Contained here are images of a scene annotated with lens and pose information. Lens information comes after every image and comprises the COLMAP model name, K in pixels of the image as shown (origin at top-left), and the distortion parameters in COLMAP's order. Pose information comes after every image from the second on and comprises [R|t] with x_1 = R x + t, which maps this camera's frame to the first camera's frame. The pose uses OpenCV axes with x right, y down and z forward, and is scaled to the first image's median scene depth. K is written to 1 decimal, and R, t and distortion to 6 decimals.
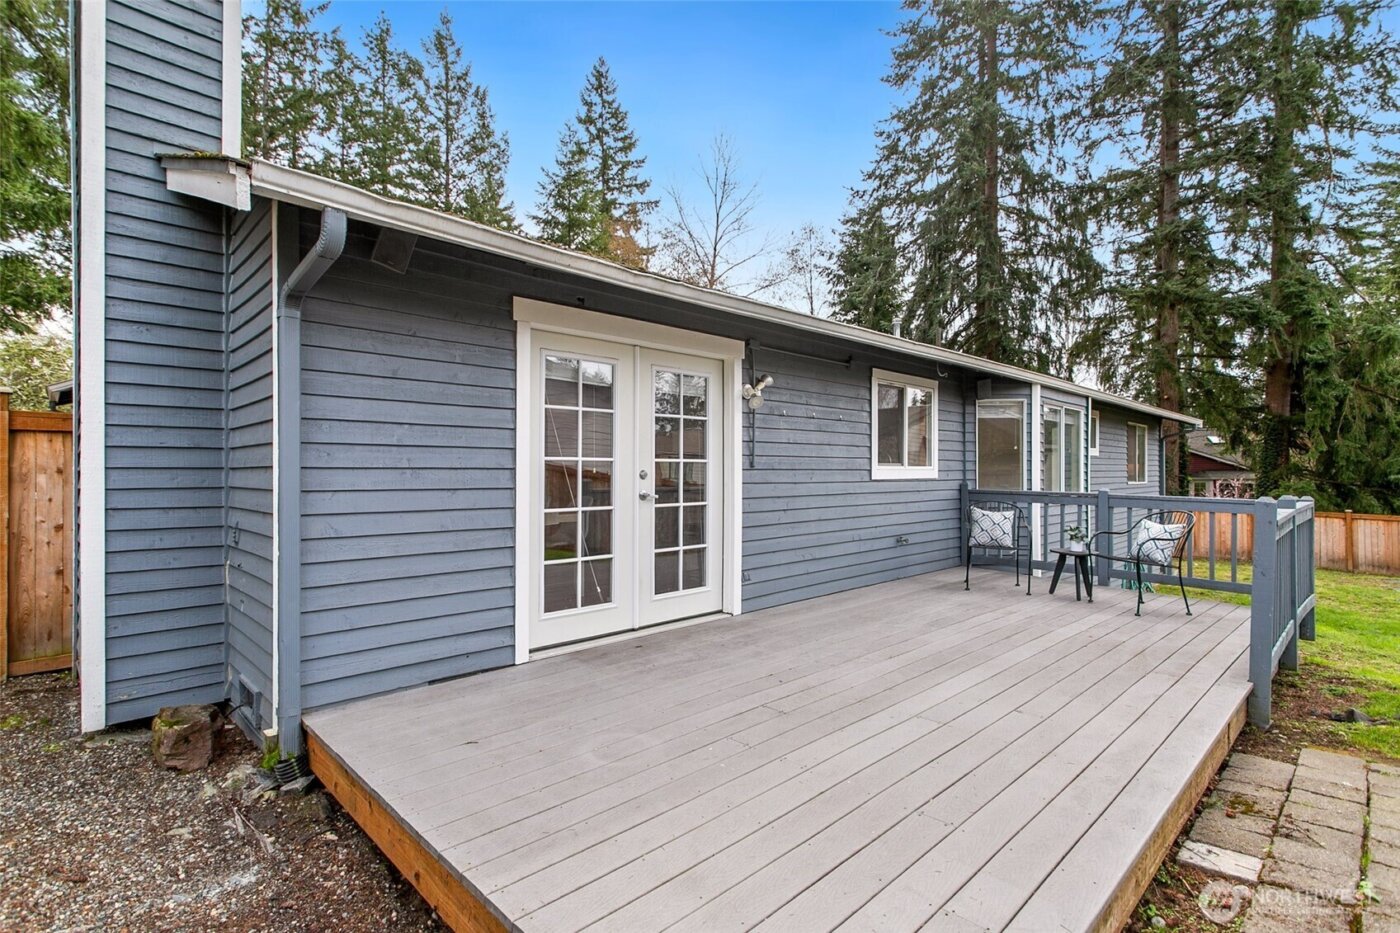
lens RADIAL K [[648.5, 0, 693.1], [0, 648.5, 450.5], [0, 0, 1]] dist [0.005092, 0.001258]
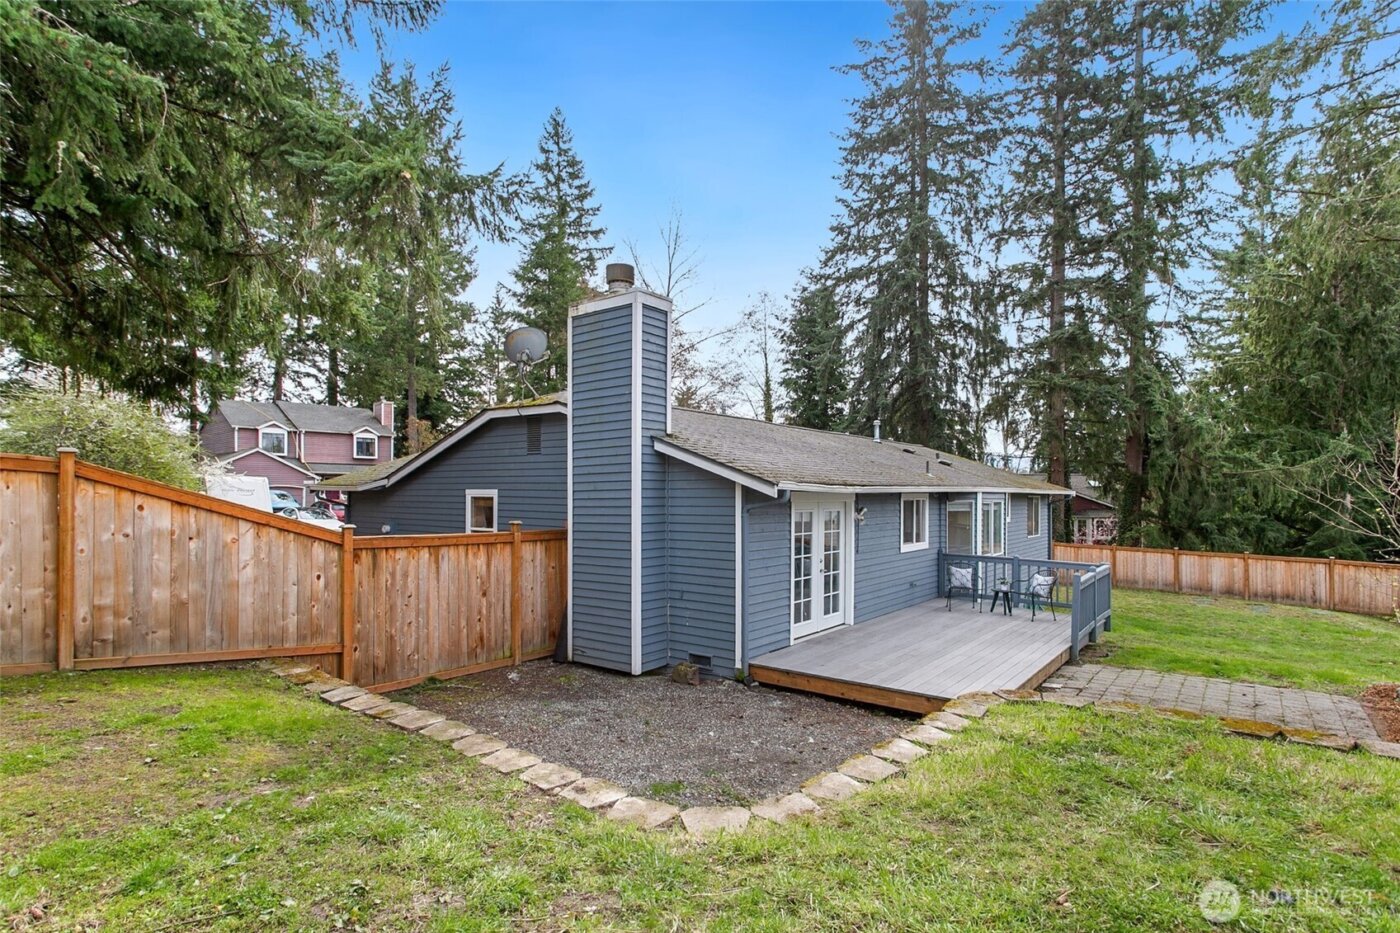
lens RADIAL K [[671.4, 0, 689.9], [0, 671.4, 472.2], [0, 0, 1]] dist [0.002407, 0.001625]
pose [[0.992240, 0.005336, 0.124223, -0.145348], [-0.005136, 0.999985, -0.001929, -0.046124], [-0.124231, 0.001276, 0.992252, -0.215207]]
